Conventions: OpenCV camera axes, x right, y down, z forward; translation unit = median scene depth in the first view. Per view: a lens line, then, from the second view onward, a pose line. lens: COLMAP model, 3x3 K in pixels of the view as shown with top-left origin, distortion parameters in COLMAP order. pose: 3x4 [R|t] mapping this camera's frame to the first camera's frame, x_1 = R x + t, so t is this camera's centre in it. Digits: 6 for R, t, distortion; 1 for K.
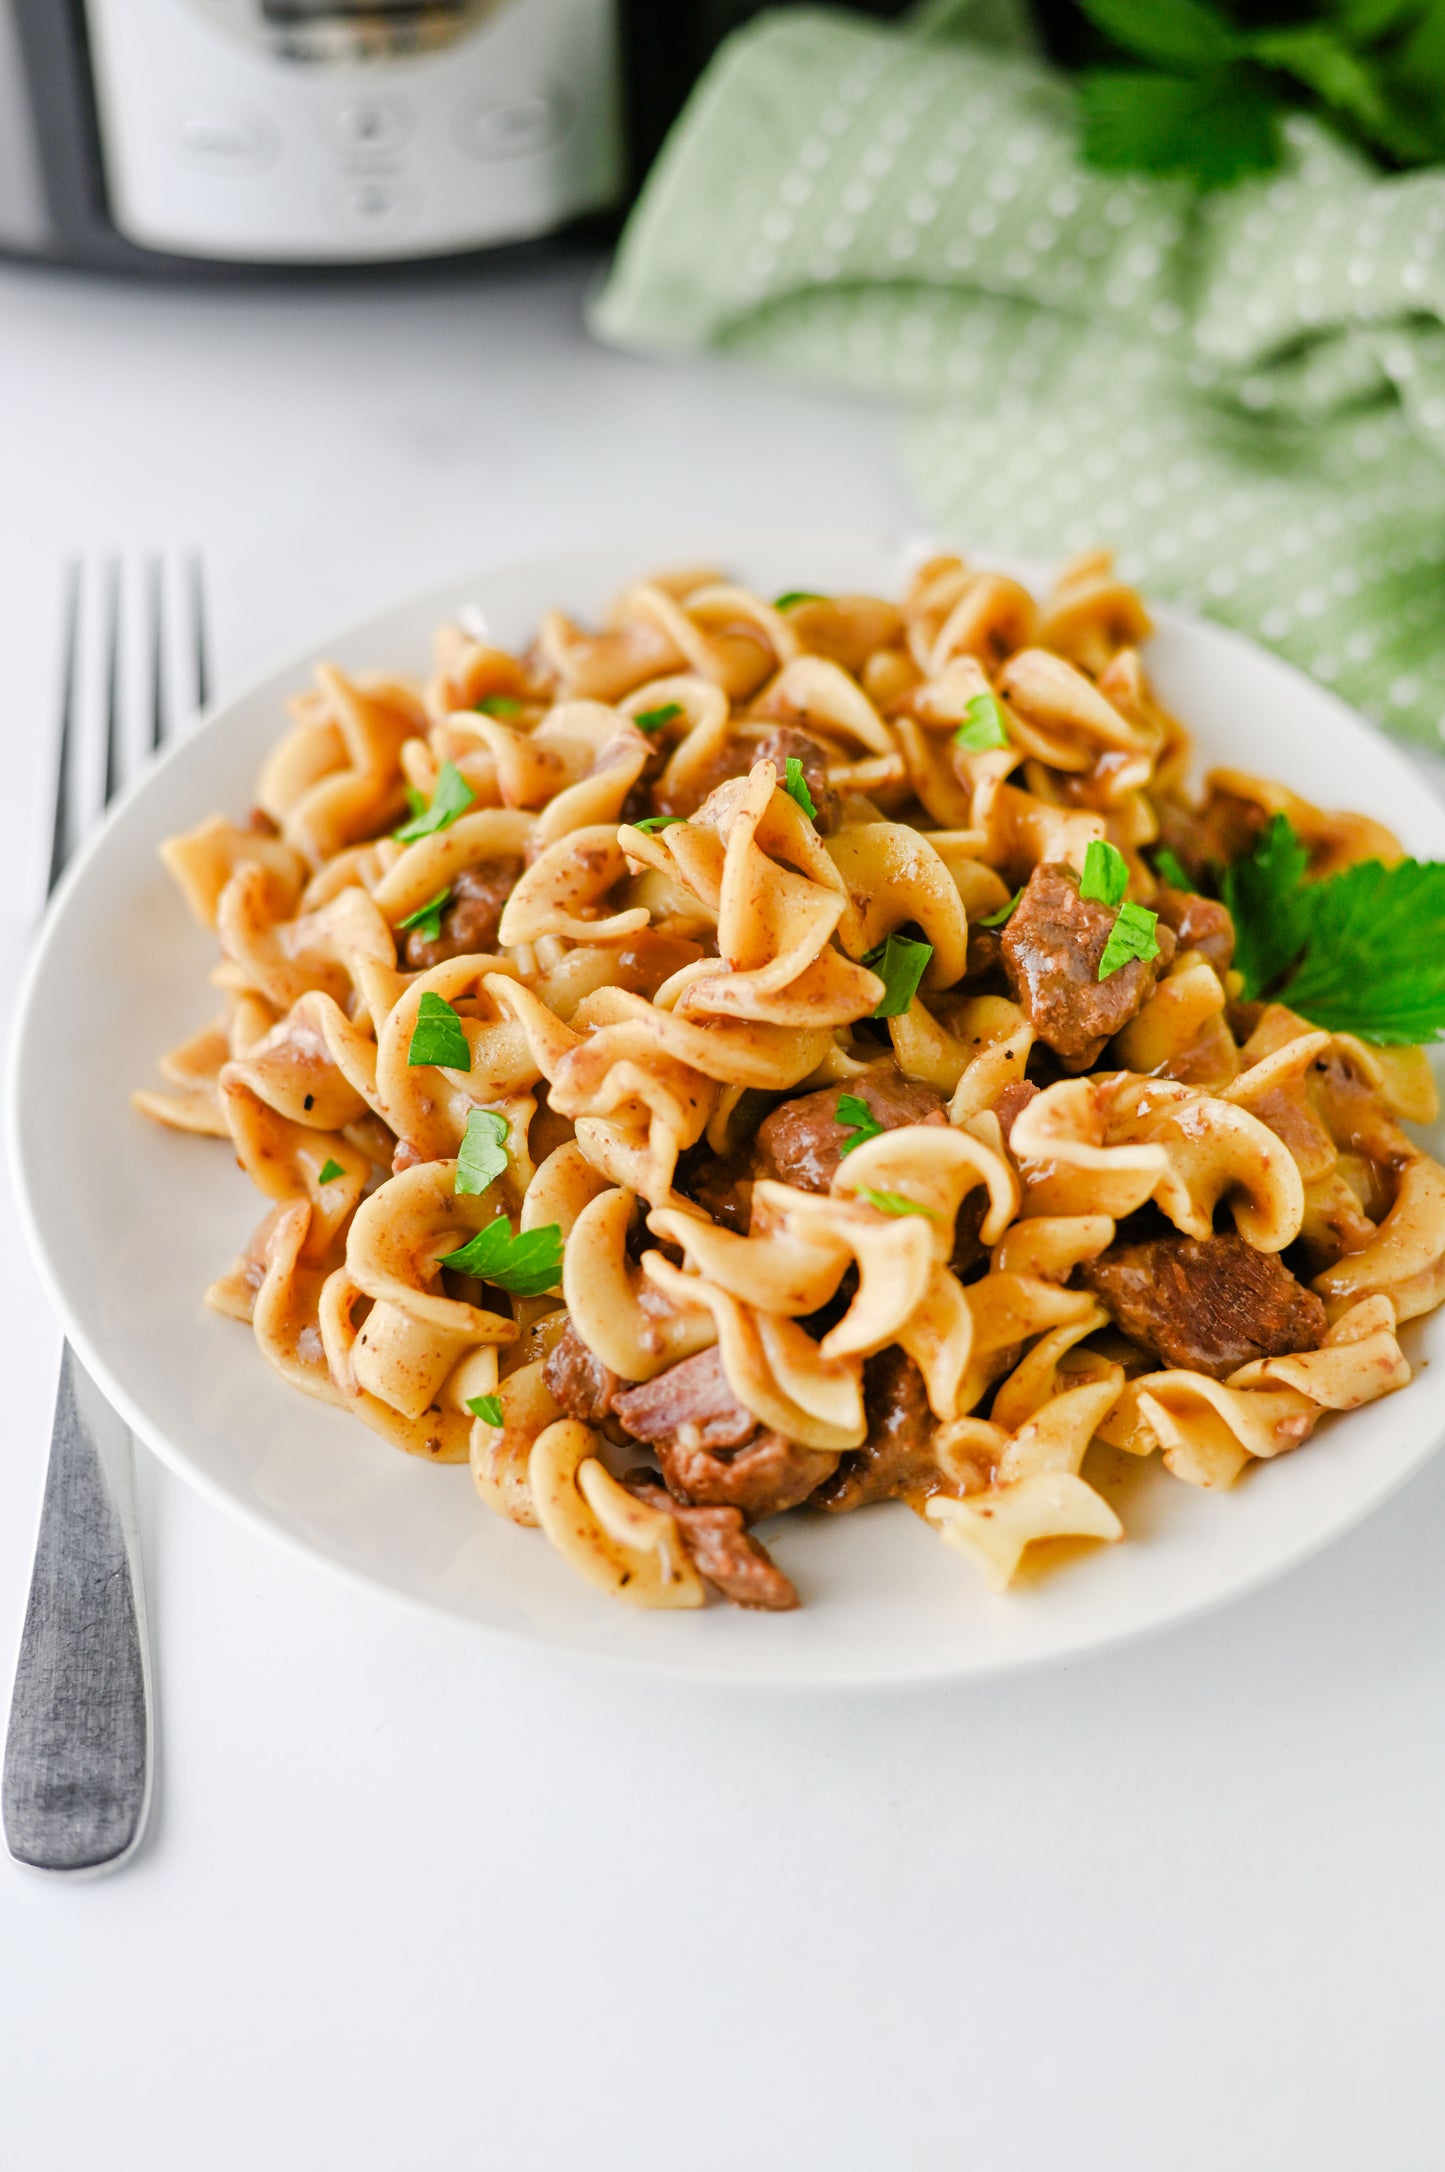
lens RADIAL K [[3420.9, 0, 722.5], [0, 3420.9, 1086.0], [0, 0, 1]] dist [-0.140286, -0.048788]
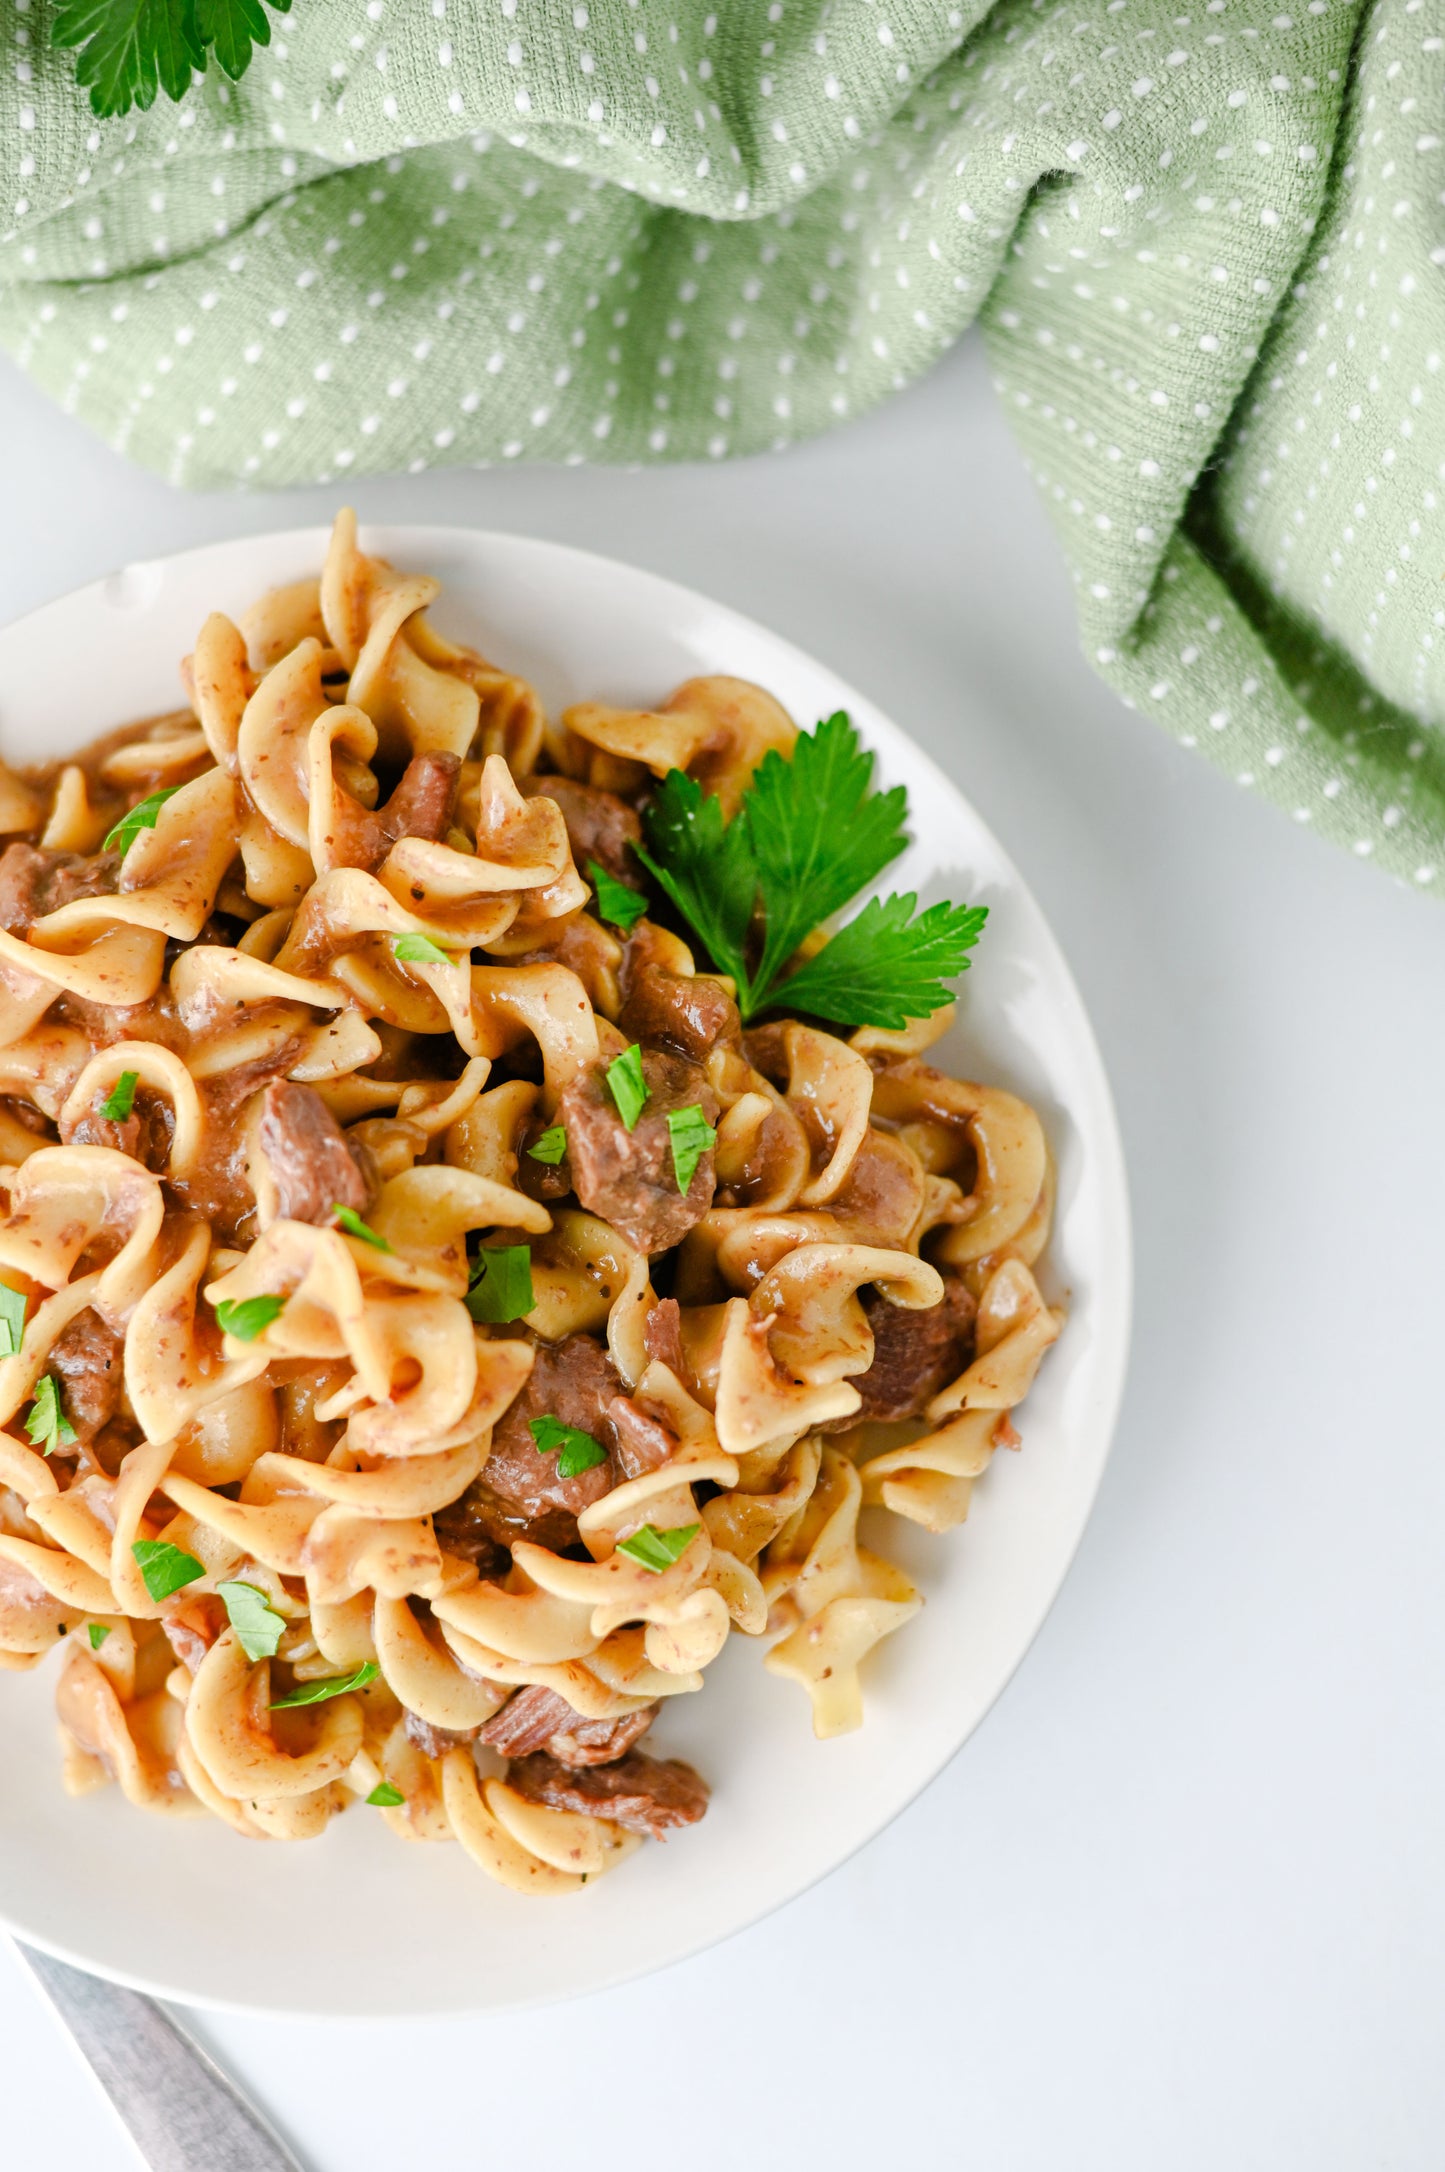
lens RADIAL K [[3420.9, 0, 722.5], [0, 3420.9, 1086.0], [0, 0, 1]] dist [-0.140286, -0.048788]
pose [[0.849686, -0.519008, 0.093081, 0.040986], [0.362679, 0.703390, 0.611316, -0.688899], [-0.382751, -0.485668, 0.785893, 0.194651]]
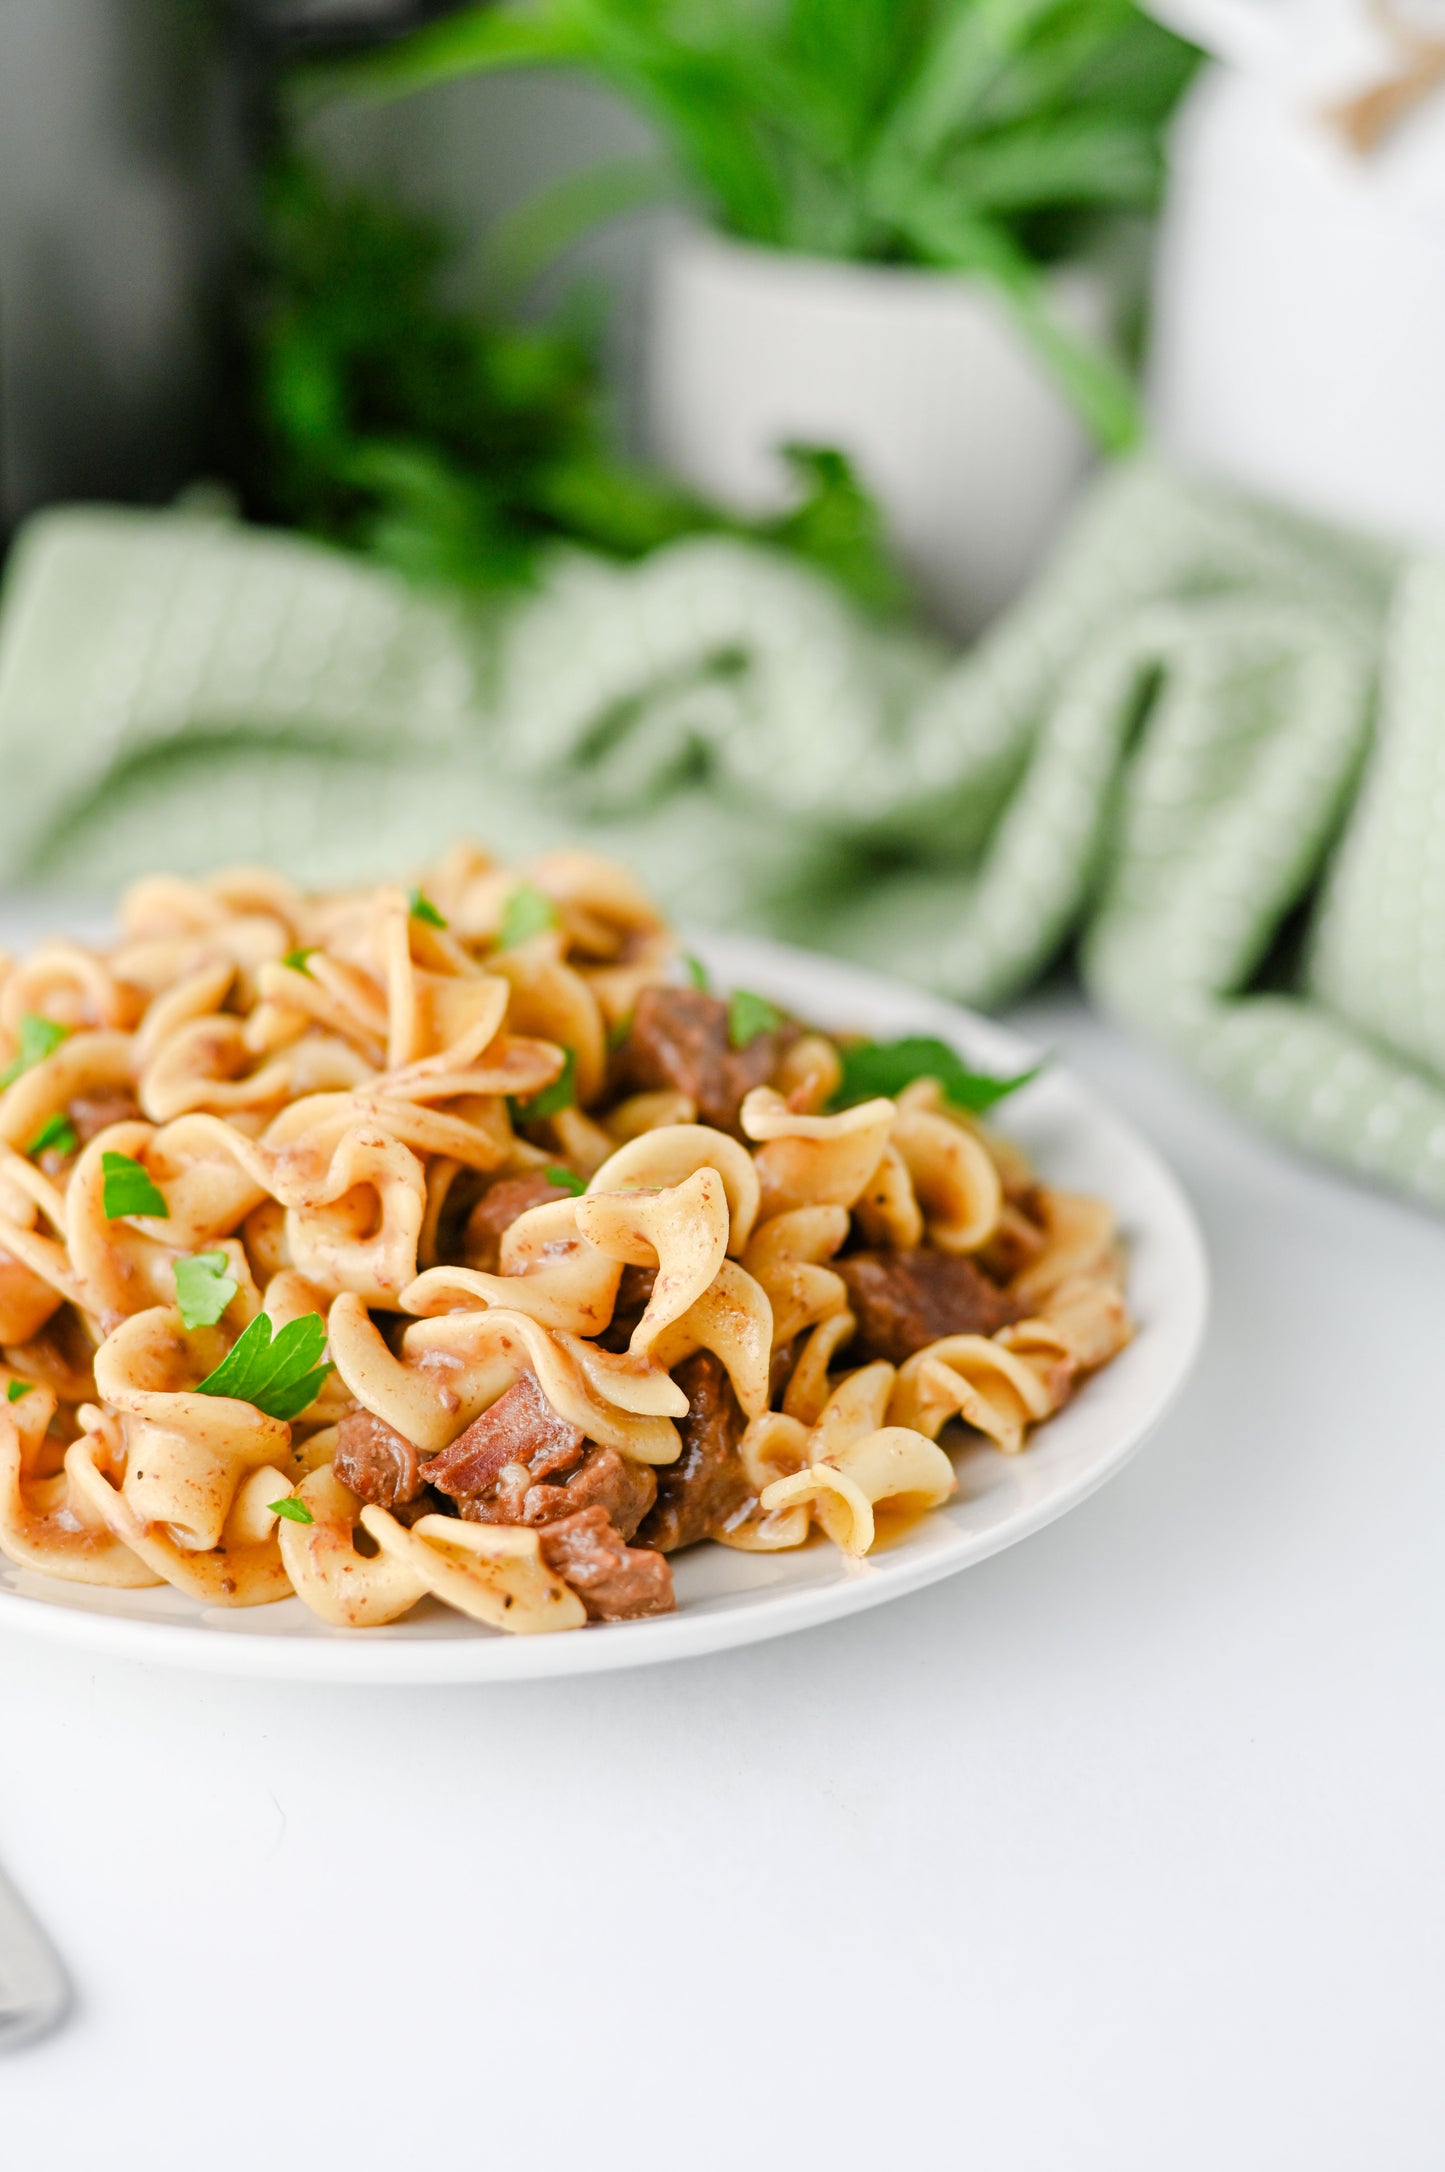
lens RADIAL K [[3482.5, 0, 722.5], [0, 3482.5, 1086.0], [0, 0, 1]] dist [-0.163495, -0.044705]
pose [[0.911426, -0.139116, 0.387234, -0.304238], [0.277574, 0.902592, -0.329061, 0.325908], [-0.303736, 0.407401, 0.861260, 0.100714]]
